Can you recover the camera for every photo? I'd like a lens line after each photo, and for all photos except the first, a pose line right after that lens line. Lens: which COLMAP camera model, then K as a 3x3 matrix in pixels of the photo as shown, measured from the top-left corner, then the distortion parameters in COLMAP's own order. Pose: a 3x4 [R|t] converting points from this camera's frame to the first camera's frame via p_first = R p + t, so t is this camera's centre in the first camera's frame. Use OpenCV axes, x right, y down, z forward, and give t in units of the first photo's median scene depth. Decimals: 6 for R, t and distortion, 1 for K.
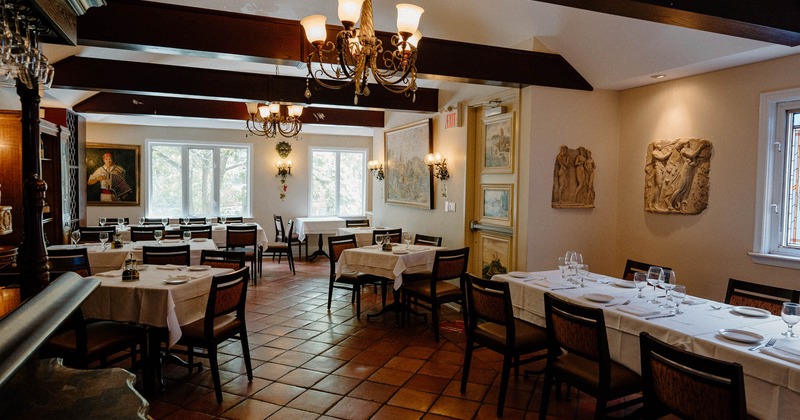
lens RADIAL K [[483.5, 0, 400.0], [0, 483.5, 210.0], [0, 0, 1]] dist [0.000262, 0.000104]
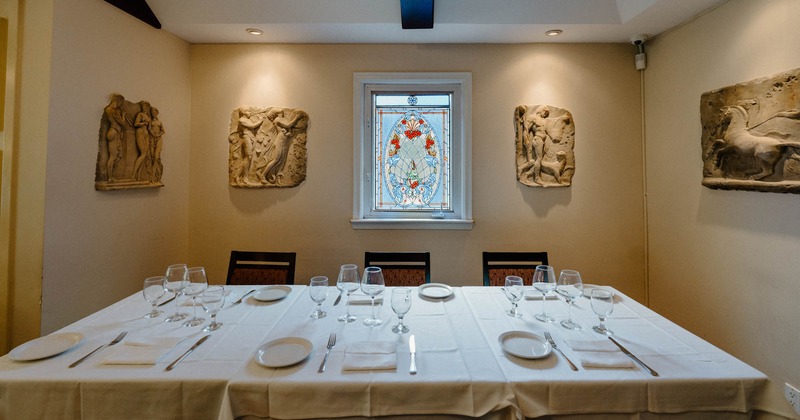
lens RADIAL K [[331.8, 0, 397.7], [0, 331.8, 155.6], [0, 0, 1]] dist [-0.000174, -0.000008]
pose [[0.382444, 0.027364, 0.923573, 0.077443], [0.050969, 0.997415, -0.050658, -0.008424], [-0.922572, 0.066448, 0.380060, 0.522315]]
